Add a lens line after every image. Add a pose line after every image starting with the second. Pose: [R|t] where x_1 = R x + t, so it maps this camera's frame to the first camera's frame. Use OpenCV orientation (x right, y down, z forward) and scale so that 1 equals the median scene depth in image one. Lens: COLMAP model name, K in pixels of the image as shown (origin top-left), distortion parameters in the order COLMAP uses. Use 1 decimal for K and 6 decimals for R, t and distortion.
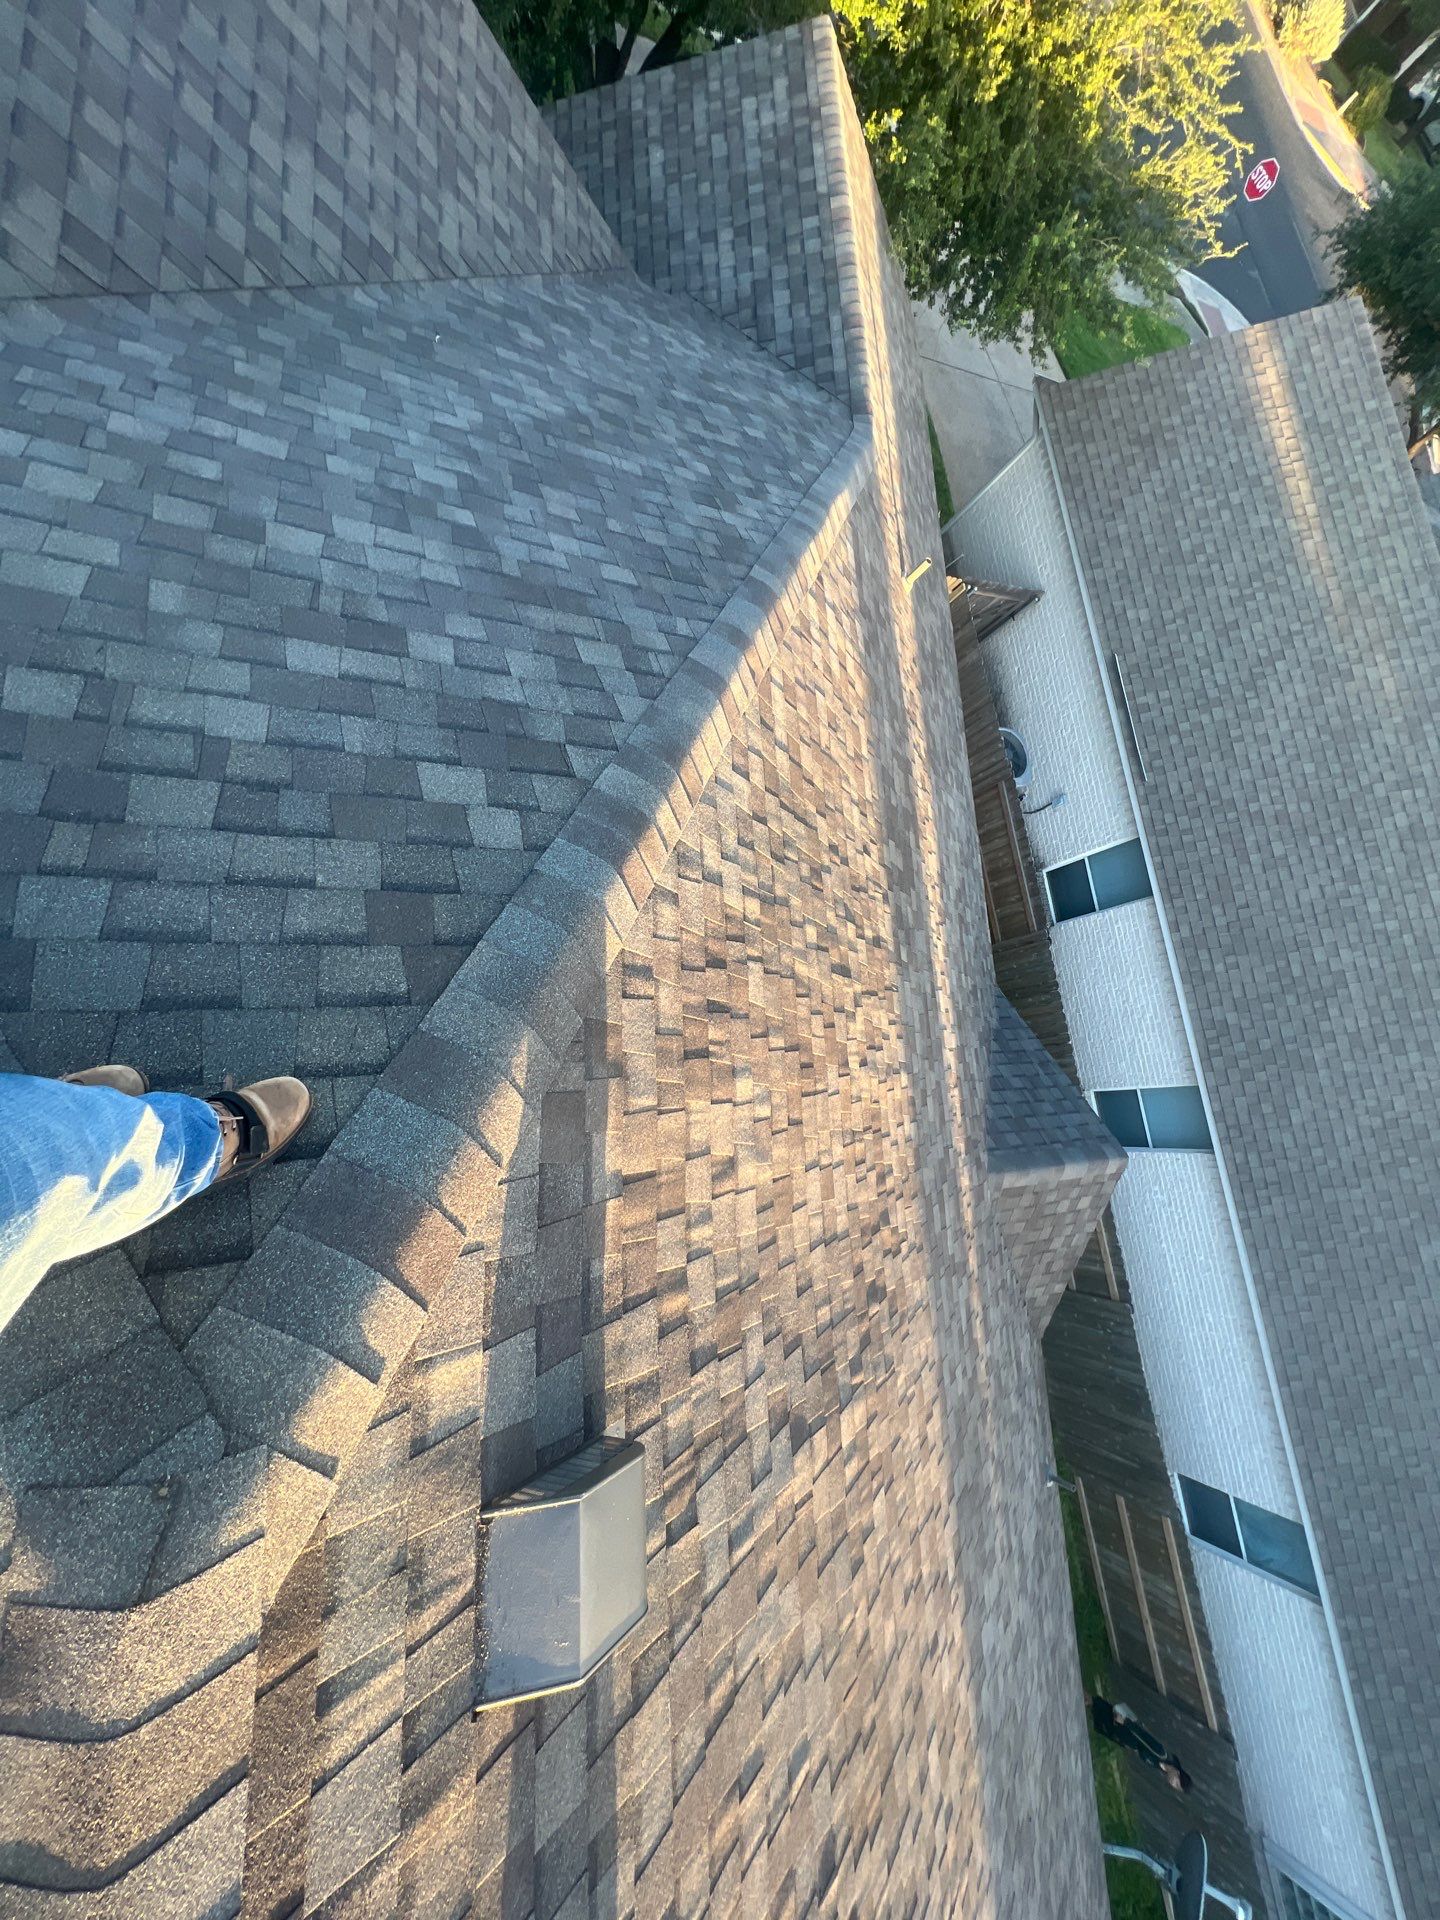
lens RADIAL K [[768.0, 0, 716.7], [0, 768.0, 964.0], [0, 0, 1]] dist [-0.001877, 0.000329]
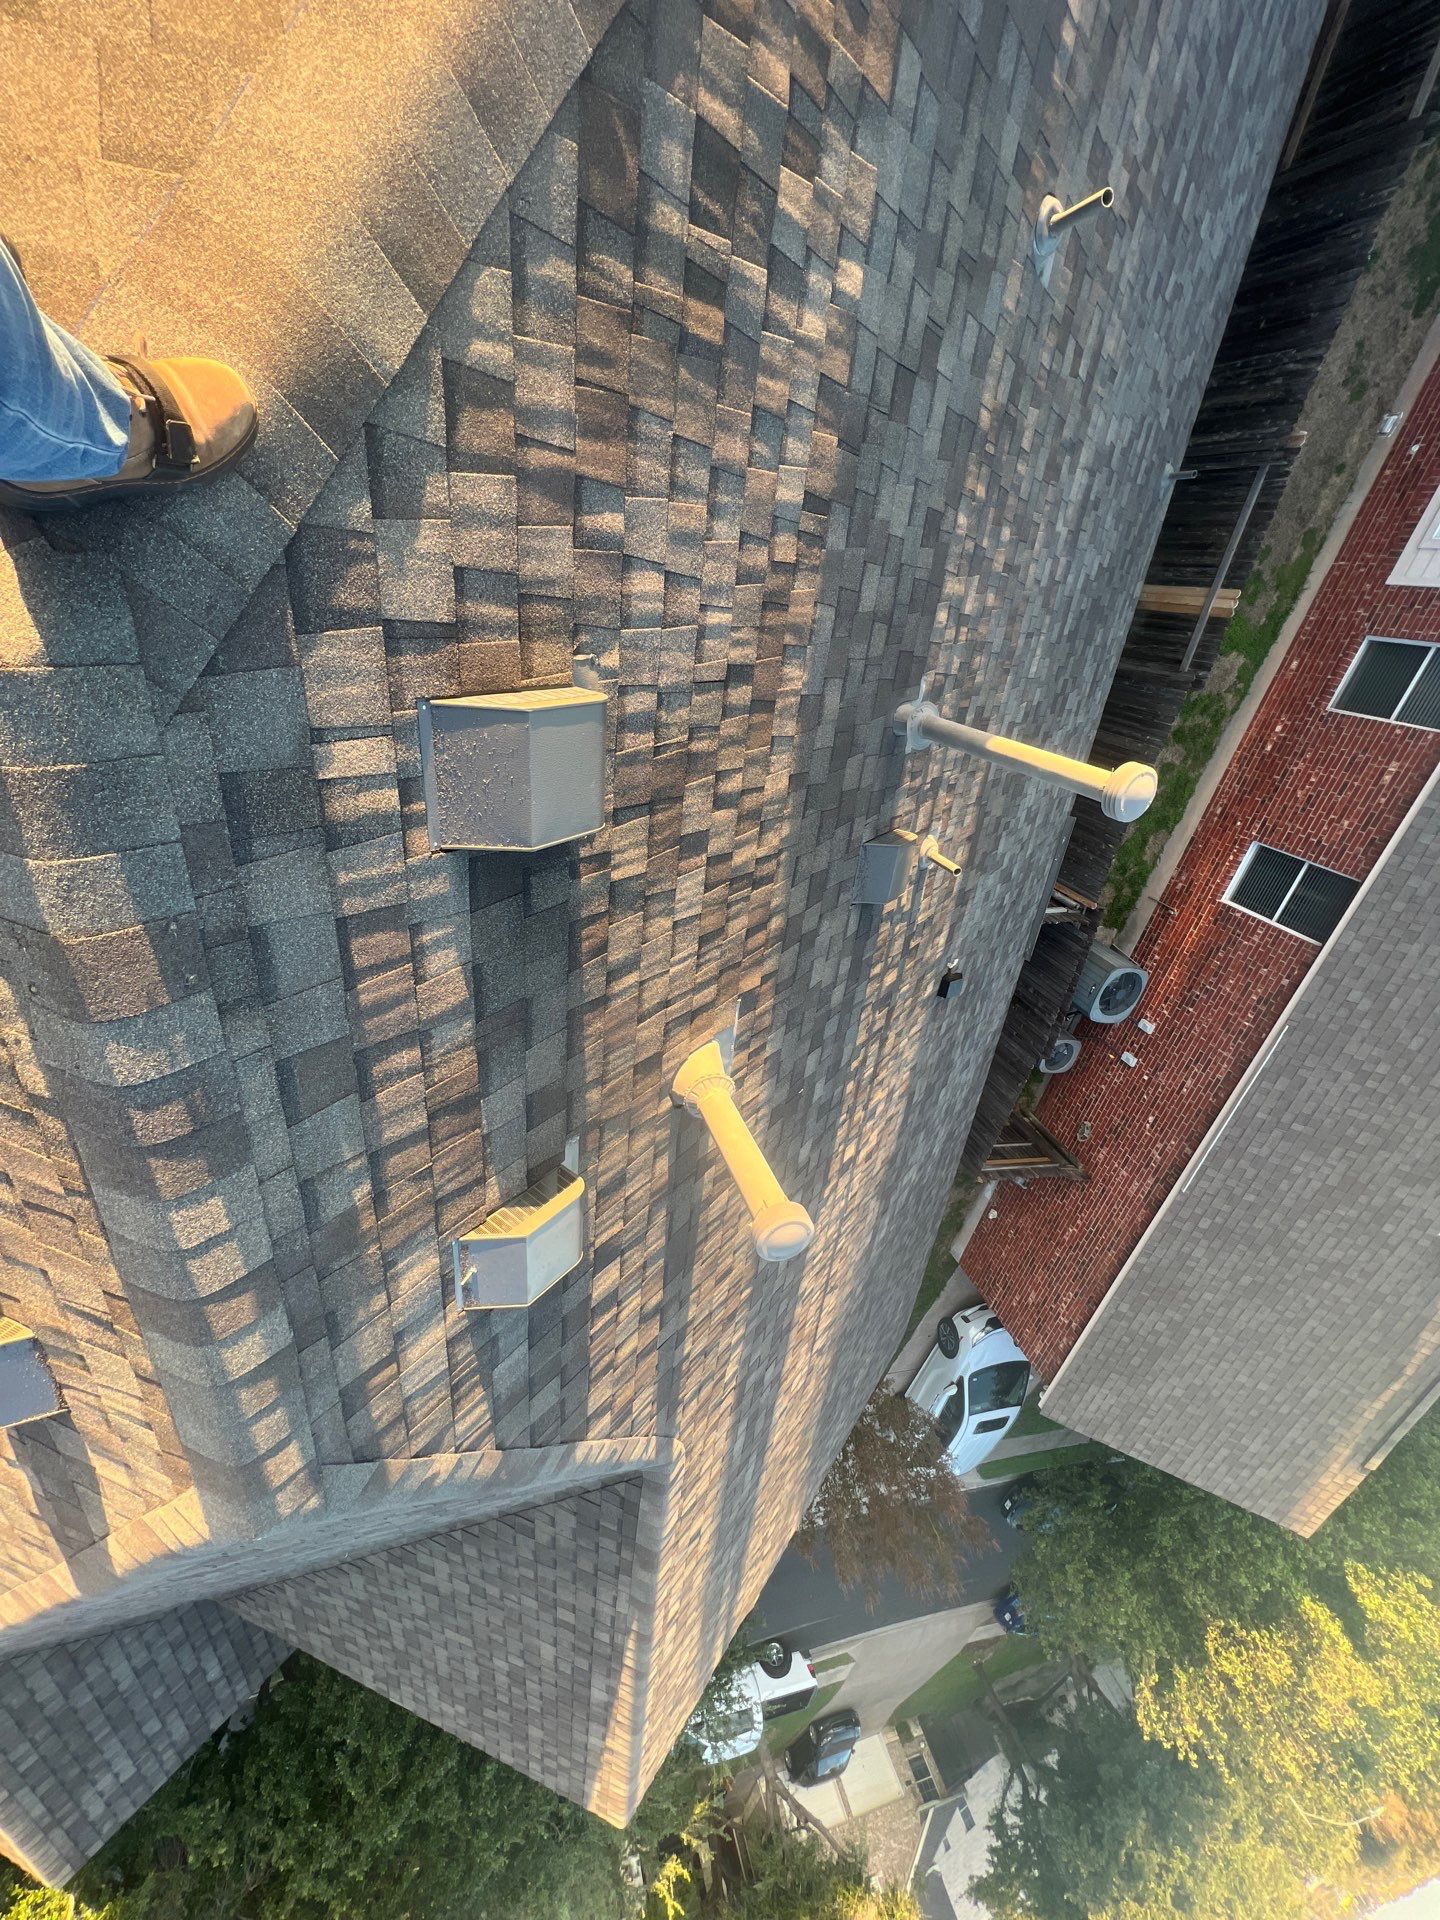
lens RADIAL K [[768.0, 0, 716.6], [0, 768.0, 965.9], [0, 0, 1]] dist [-0.001877, 0.000329]
pose [[-0.717003, 0.204926, -0.666267, -0.195048], [0.008460, -0.953182, -0.302278, 0.999846], [-0.697019, -0.222371, 0.681701, -0.309326]]
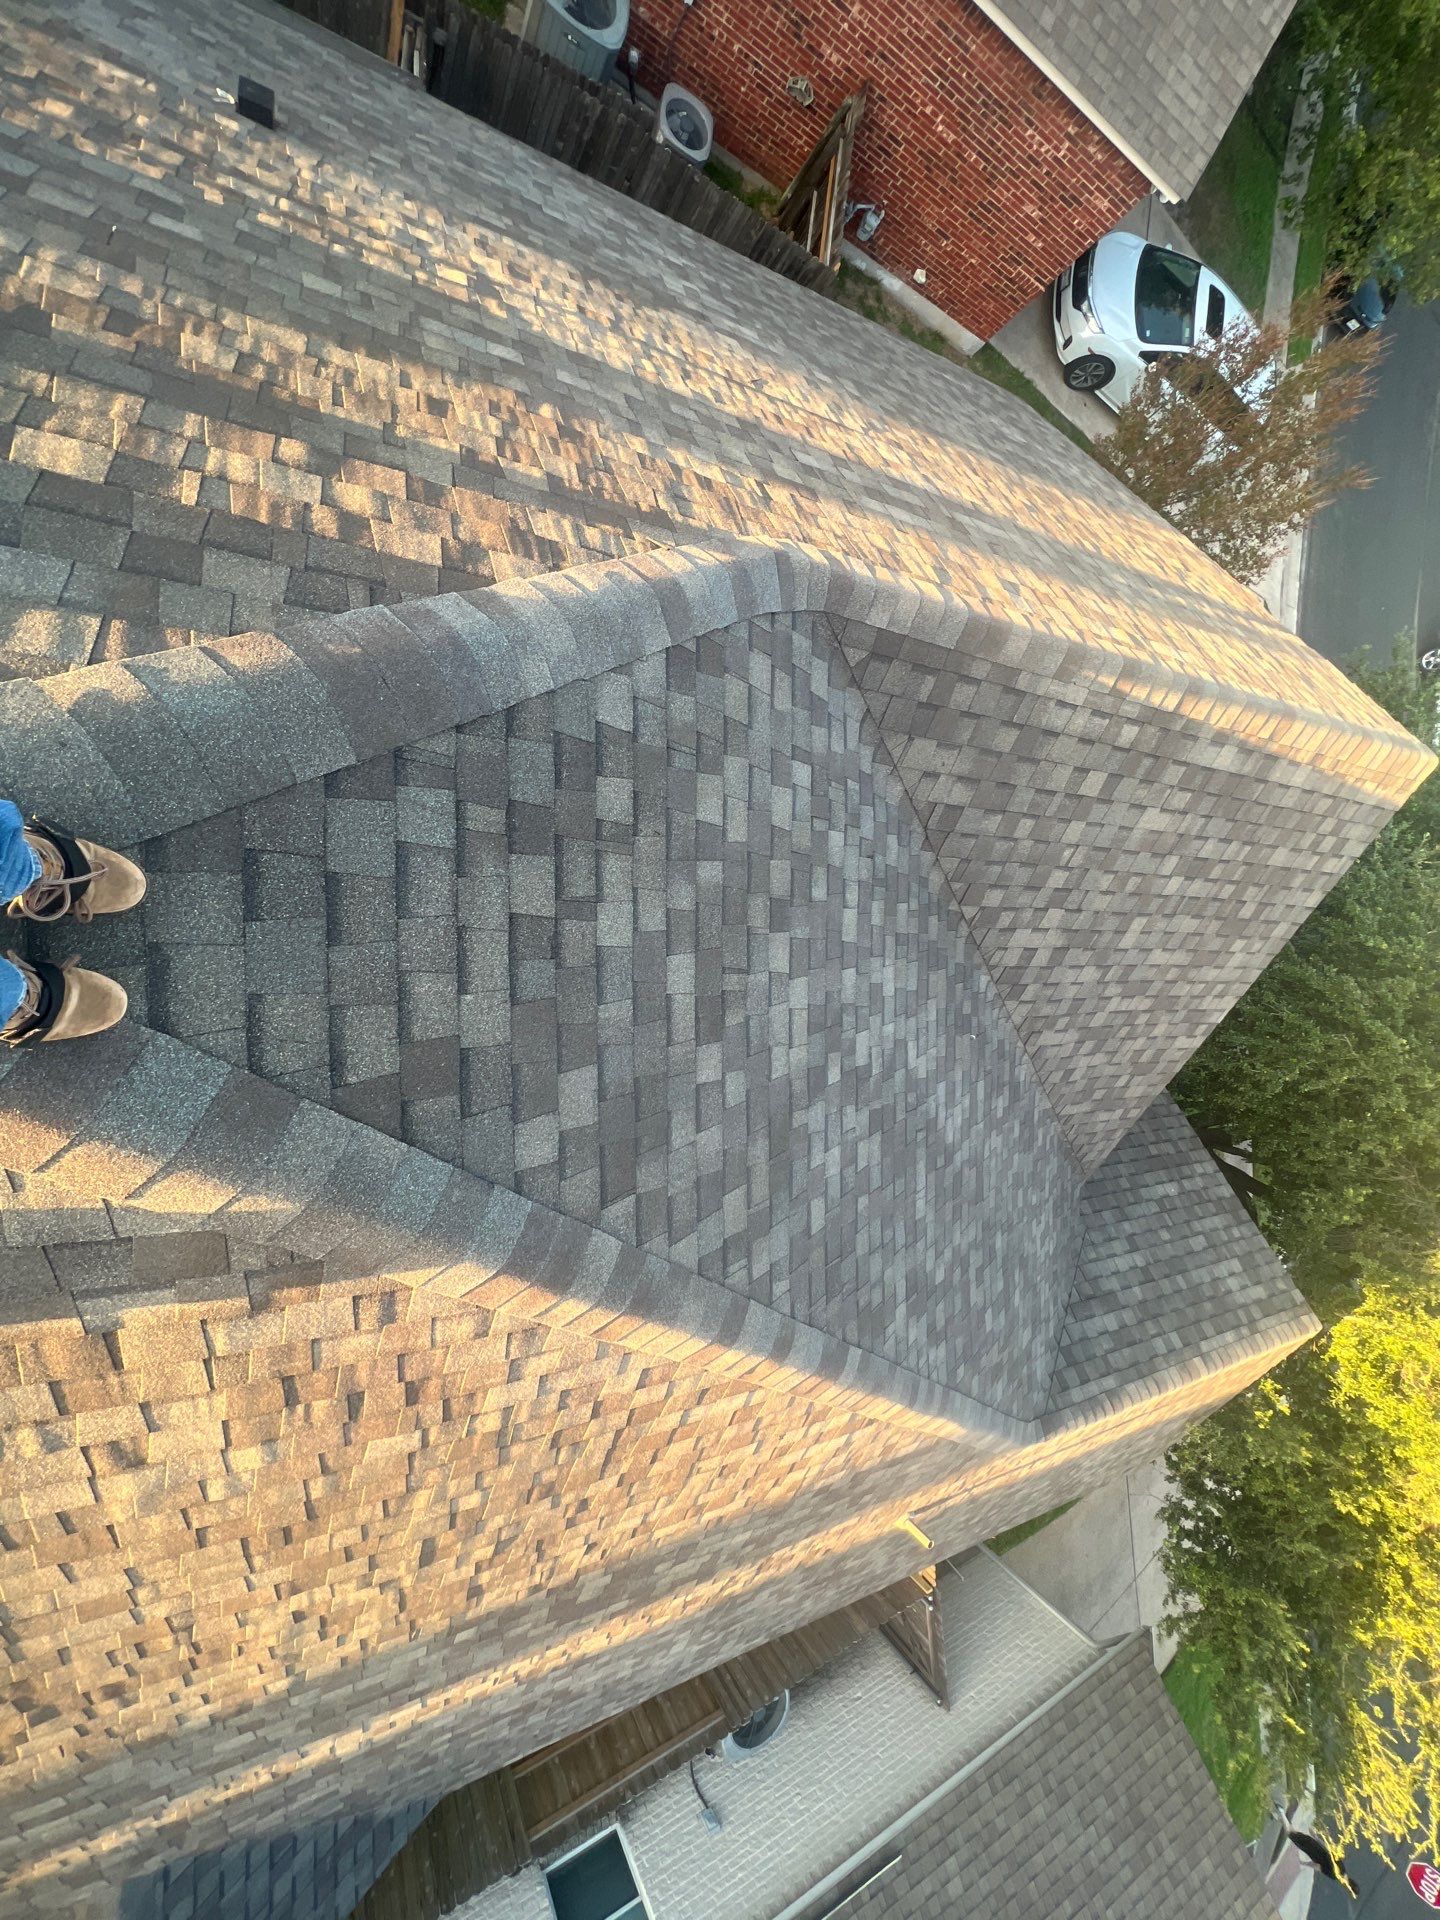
lens RADIAL K [[768.0, 0, 715.4], [0, 768.0, 962.4], [0, 0, 1]] dist [-0.001877, 0.000329]
pose [[0.140002, 0.903454, -0.405178, -0.034289], [-0.956866, 0.018240, -0.289956, -0.072433], [-0.254571, 0.428296, 0.867039, -0.041907]]
